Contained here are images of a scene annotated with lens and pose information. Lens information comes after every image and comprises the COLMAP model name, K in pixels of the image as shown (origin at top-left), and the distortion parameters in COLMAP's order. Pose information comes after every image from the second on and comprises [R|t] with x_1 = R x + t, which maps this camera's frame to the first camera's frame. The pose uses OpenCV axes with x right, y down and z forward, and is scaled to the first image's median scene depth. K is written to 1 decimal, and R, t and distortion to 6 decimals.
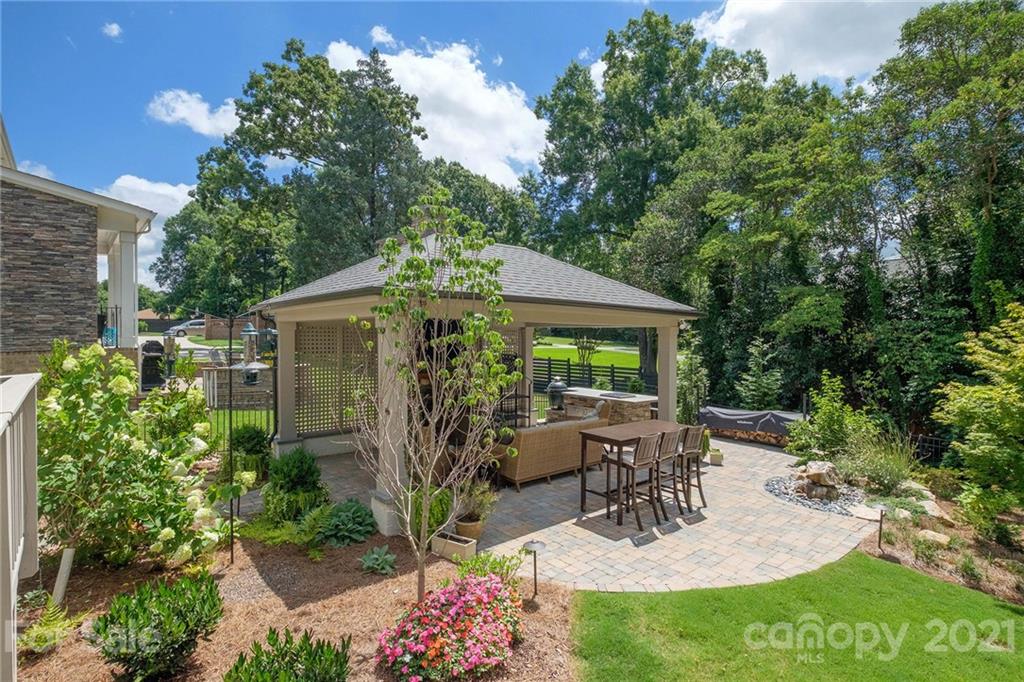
lens RADIAL K [[512.1, 0, 507.9], [0, 512.1, 339.7], [0, 0, 1]] dist [-0.013733, -0.001354]
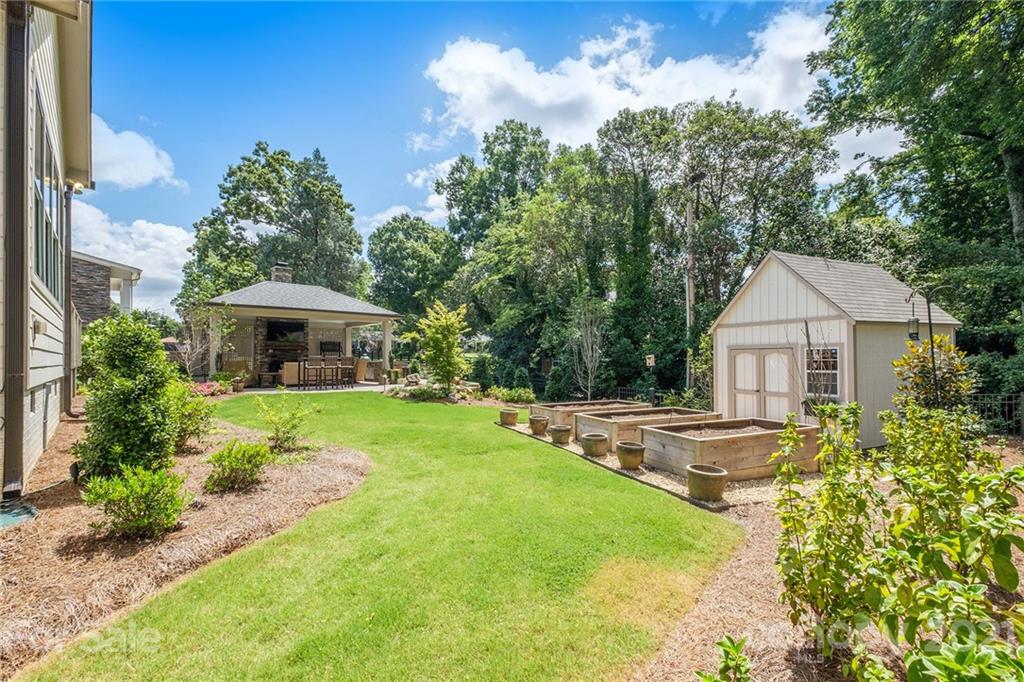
lens RADIAL K [[445.6, 0, 505.1], [0, 445.6, 359.4], [0, 0, 1]] dist [-0.001508, 0.000280]
pose [[0.999852, -0.010929, 0.013315, 0.247475], [0.011065, 0.999887, -0.010144, 0.047122], [-0.013202, 0.010290, 0.999860, -0.265466]]
